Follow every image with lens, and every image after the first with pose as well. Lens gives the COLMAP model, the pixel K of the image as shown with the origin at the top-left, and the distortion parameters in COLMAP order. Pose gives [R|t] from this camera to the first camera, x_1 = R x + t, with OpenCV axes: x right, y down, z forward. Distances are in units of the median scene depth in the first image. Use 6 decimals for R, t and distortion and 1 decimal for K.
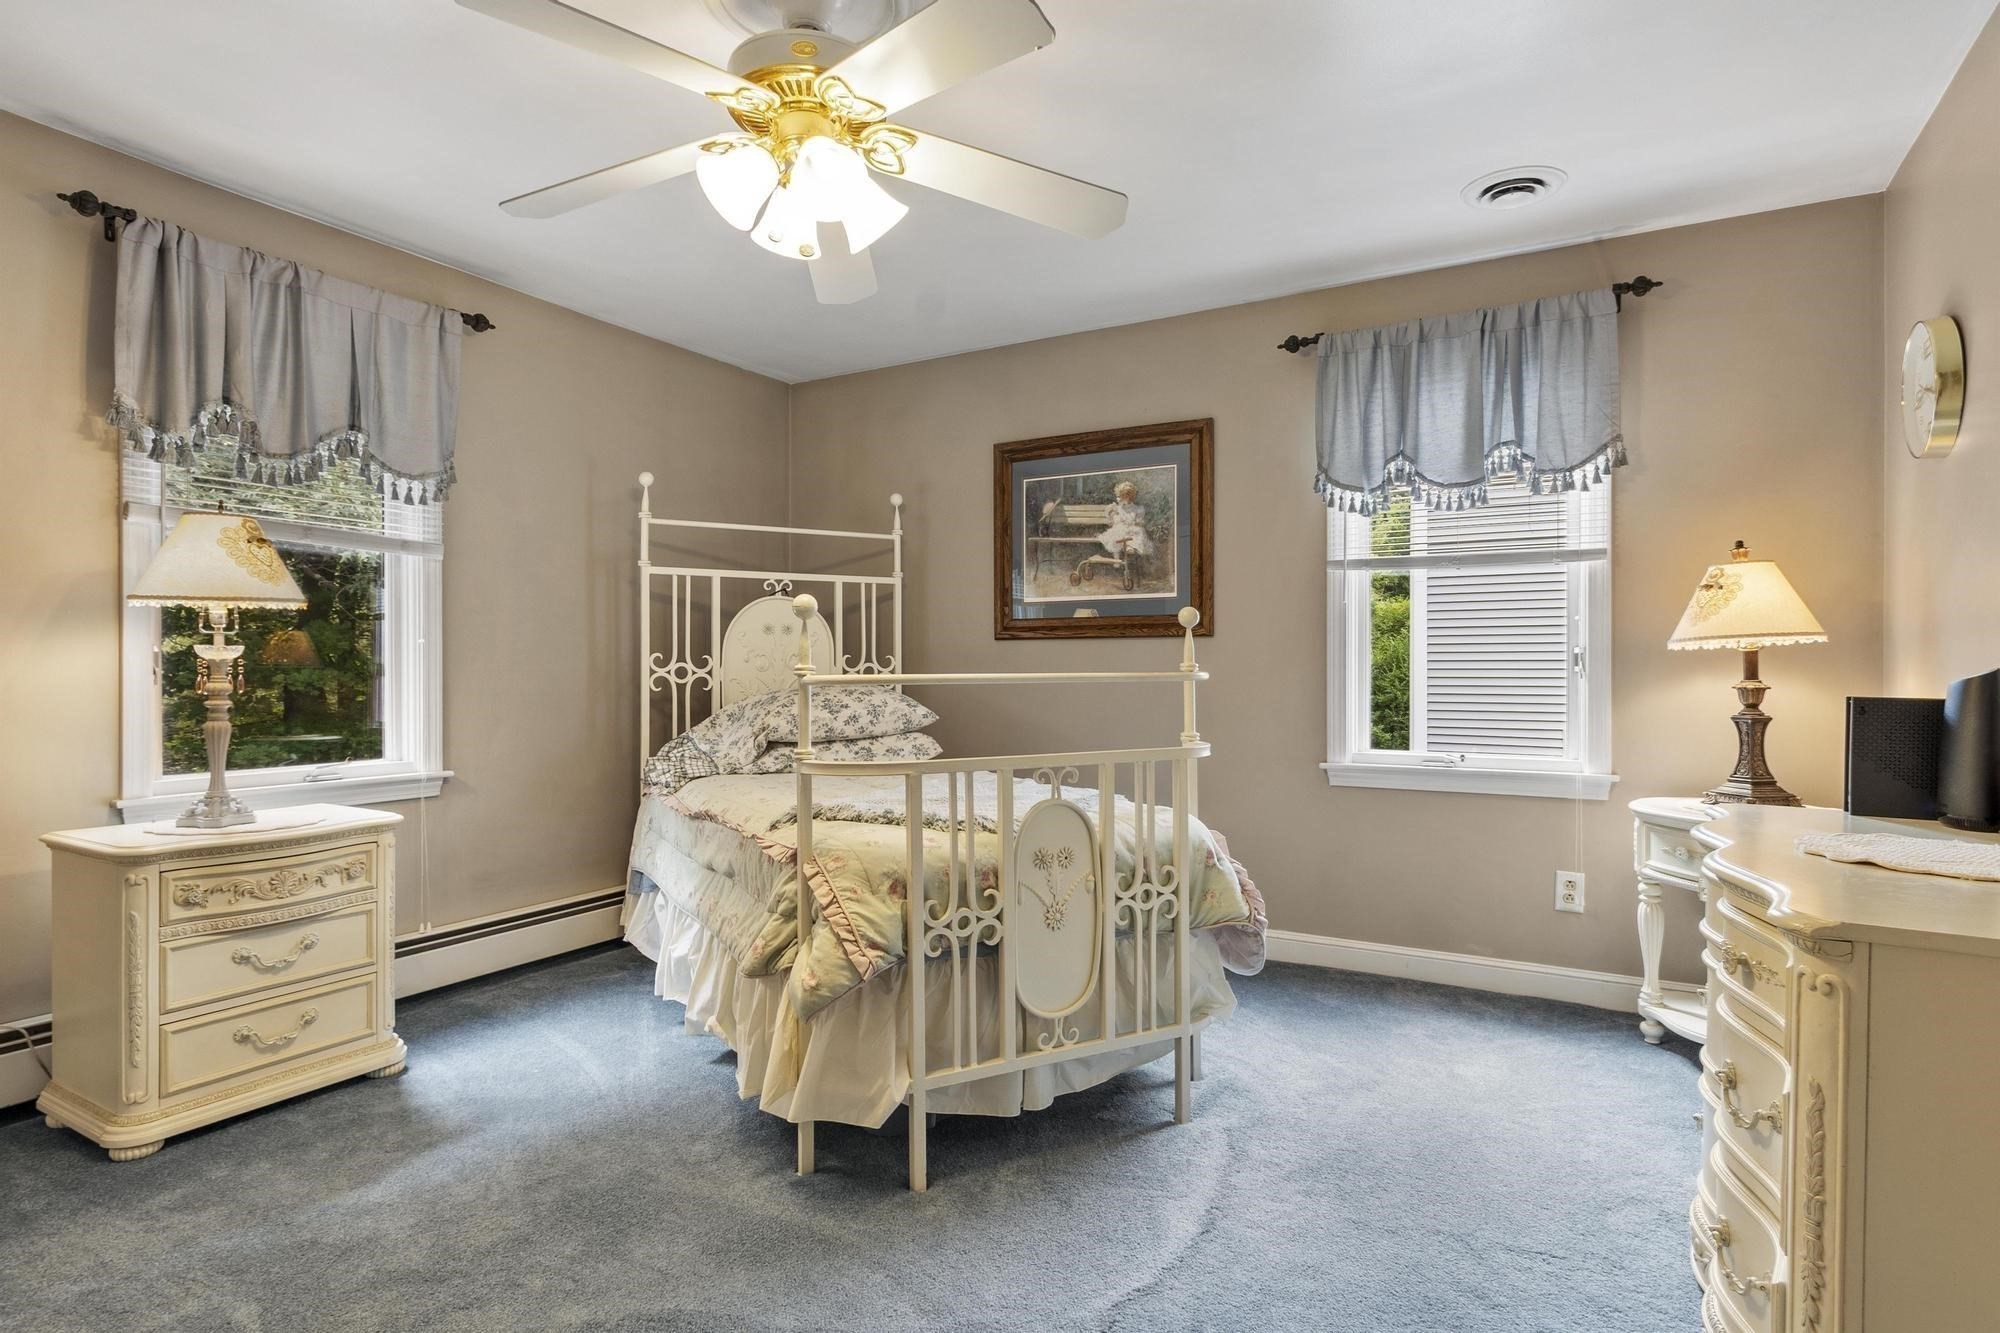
lens RADIAL K [[1030.3, 0, 998.4], [0, 1030.3, 674.0], [0, 0, 1]] dist [0.003017, 0.000150]
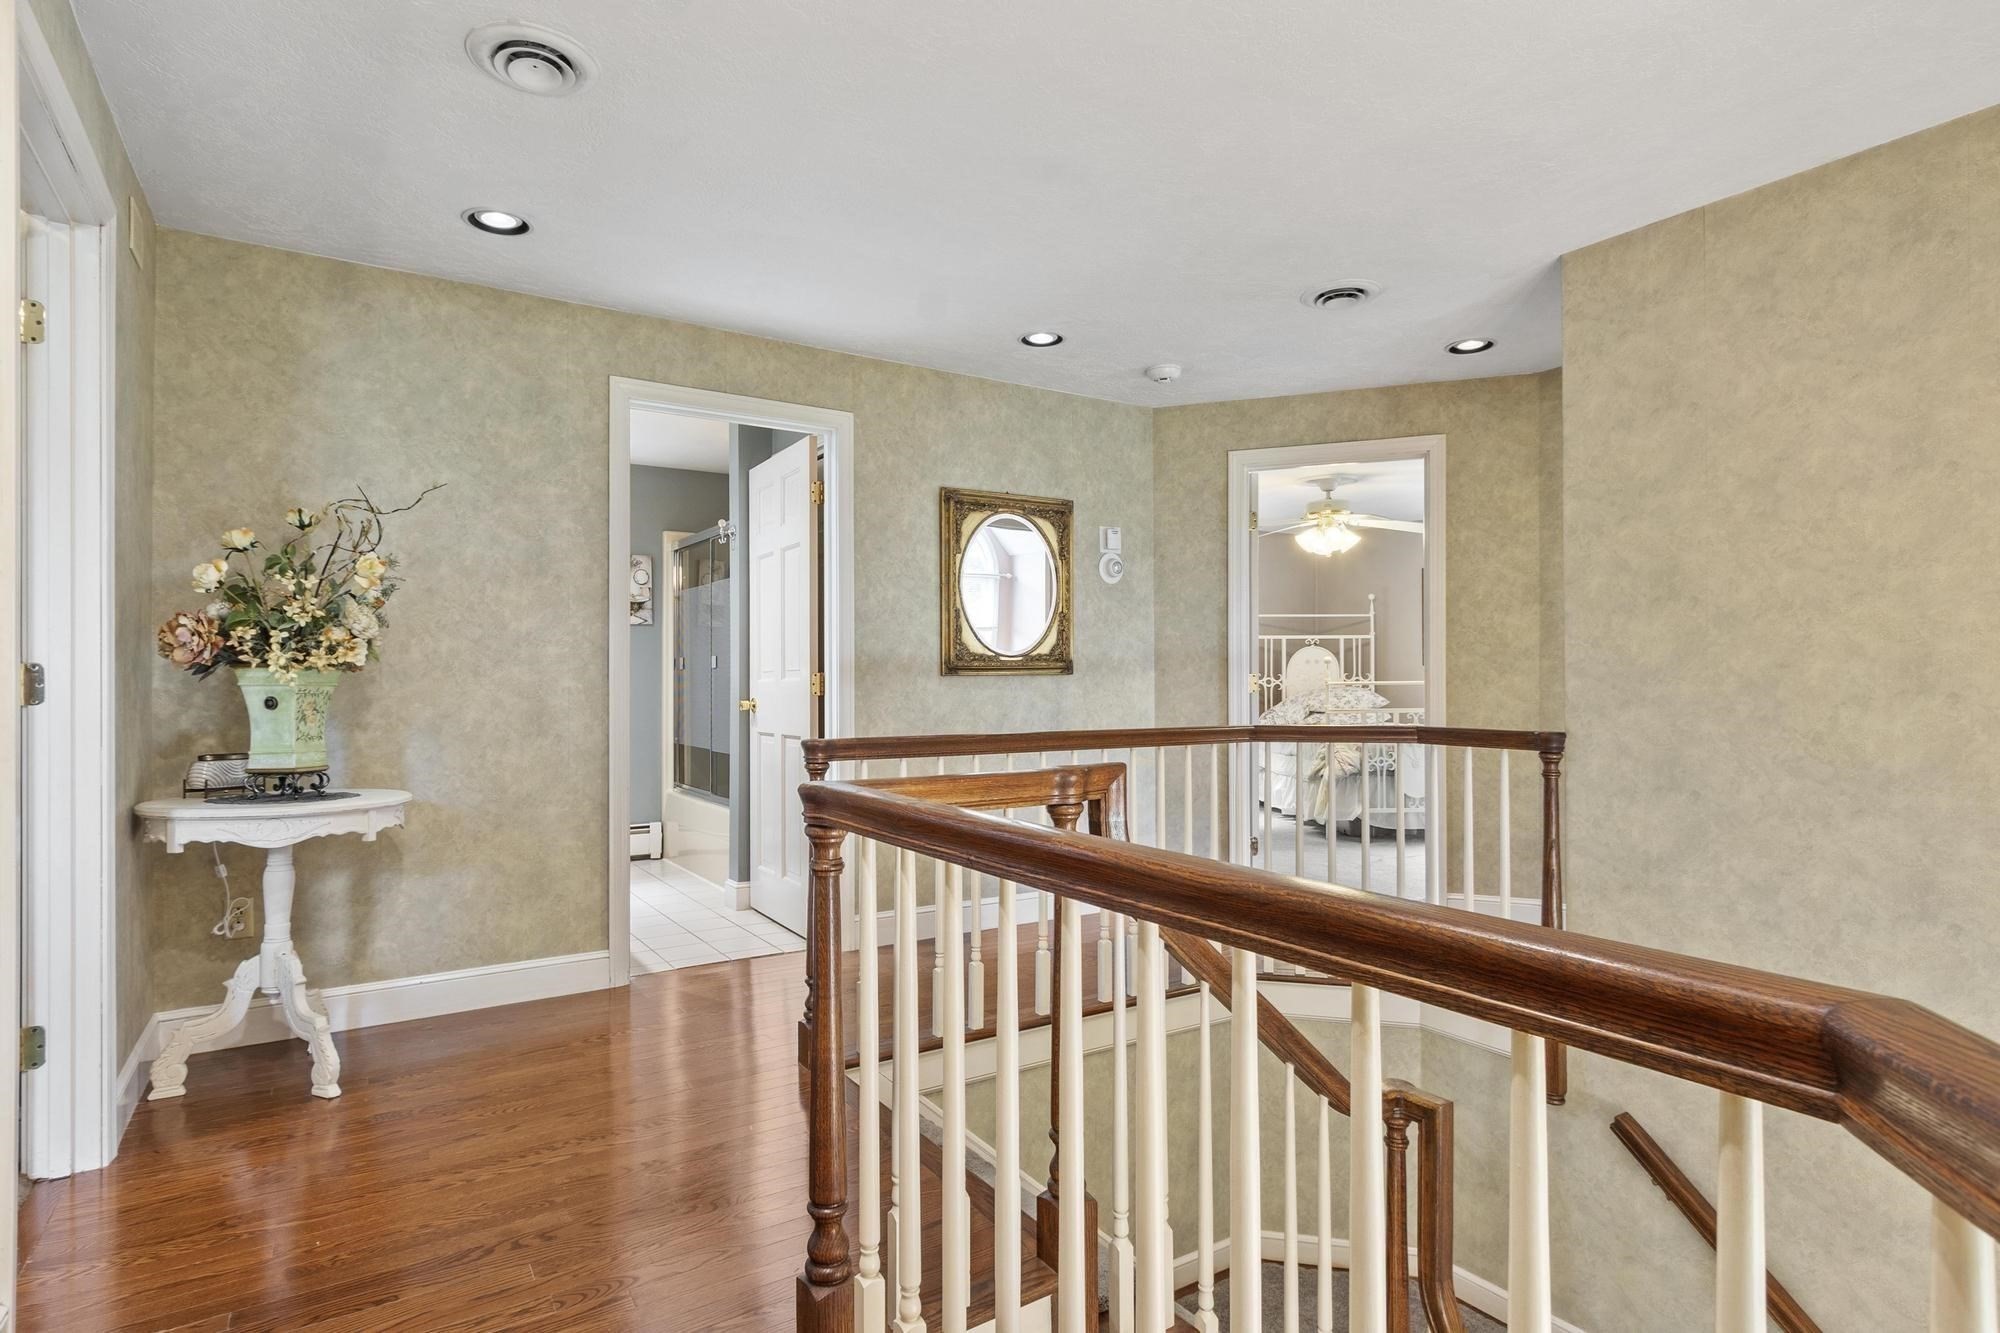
lens RADIAL K [[1030.3, 0, 997.7], [0, 1030.3, 681.0], [0, 0, 1]] dist [0.003017, 0.000150]
pose [[0.884864, -0.004242, -0.465830, 0.215411], [0.001302, 0.999977, -0.006635, 0.010919], [0.465848, 0.005264, 0.884849, -1.257389]]
